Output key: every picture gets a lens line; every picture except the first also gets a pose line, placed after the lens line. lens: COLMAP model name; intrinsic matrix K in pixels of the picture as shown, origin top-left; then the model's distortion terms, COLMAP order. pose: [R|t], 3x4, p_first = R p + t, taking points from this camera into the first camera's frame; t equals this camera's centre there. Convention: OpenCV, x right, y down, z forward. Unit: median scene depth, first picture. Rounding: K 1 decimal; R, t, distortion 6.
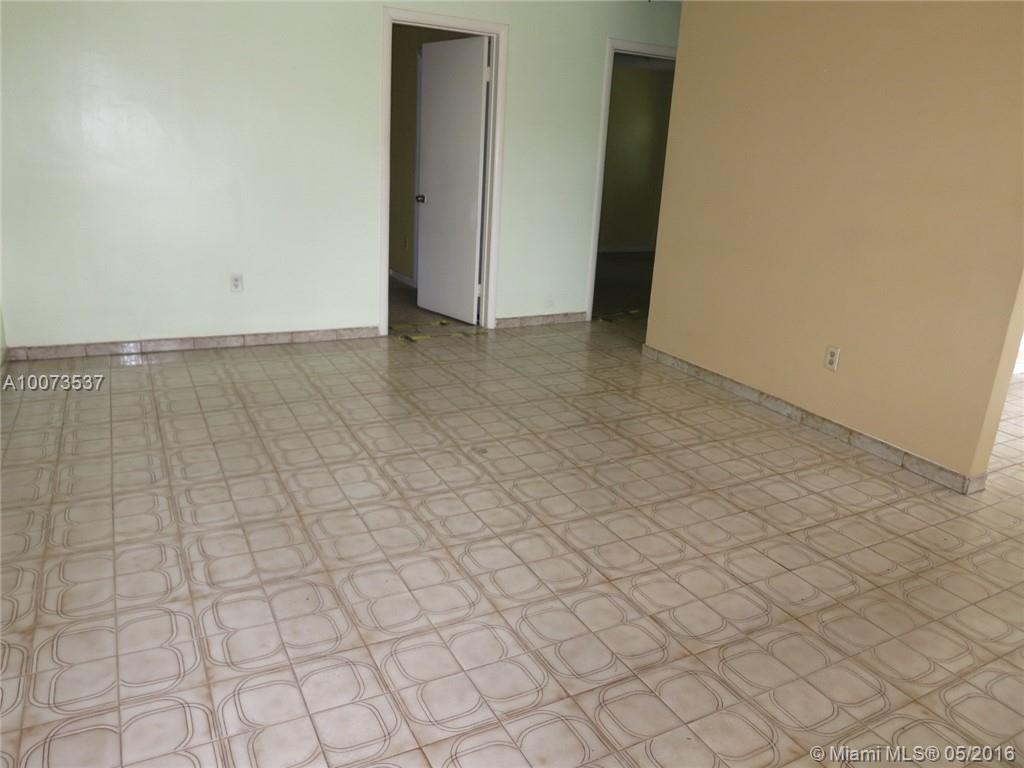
lens RADIAL K [[724.0, 0, 512.0], [0, 724.0, 384.0], [0, 0, 1]] dist [-0.048827, -0.000885]
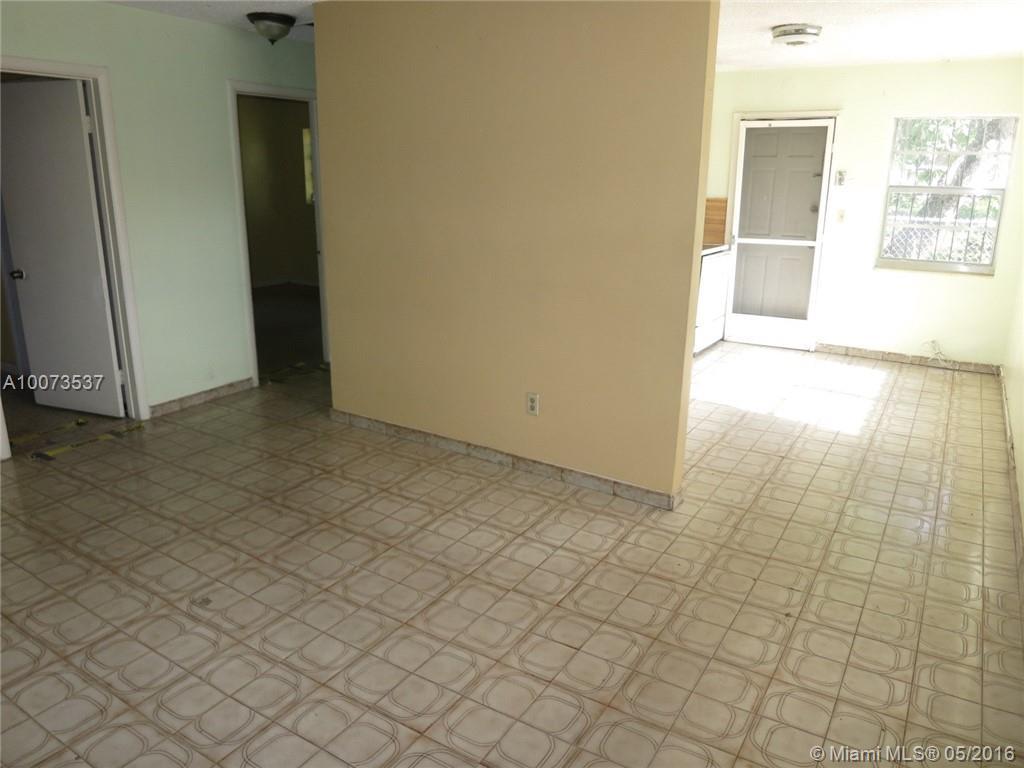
lens RADIAL K [[724.0, 0, 512.0], [0, 724.0, 384.0], [0, 0, 1]] dist [-0.048827, -0.000885]
pose [[0.862345, -0.178946, 0.473644, -0.079863], [0.181098, 0.982589, 0.041509, -0.123407], [-0.472826, 0.049981, 0.879737, 0.091921]]
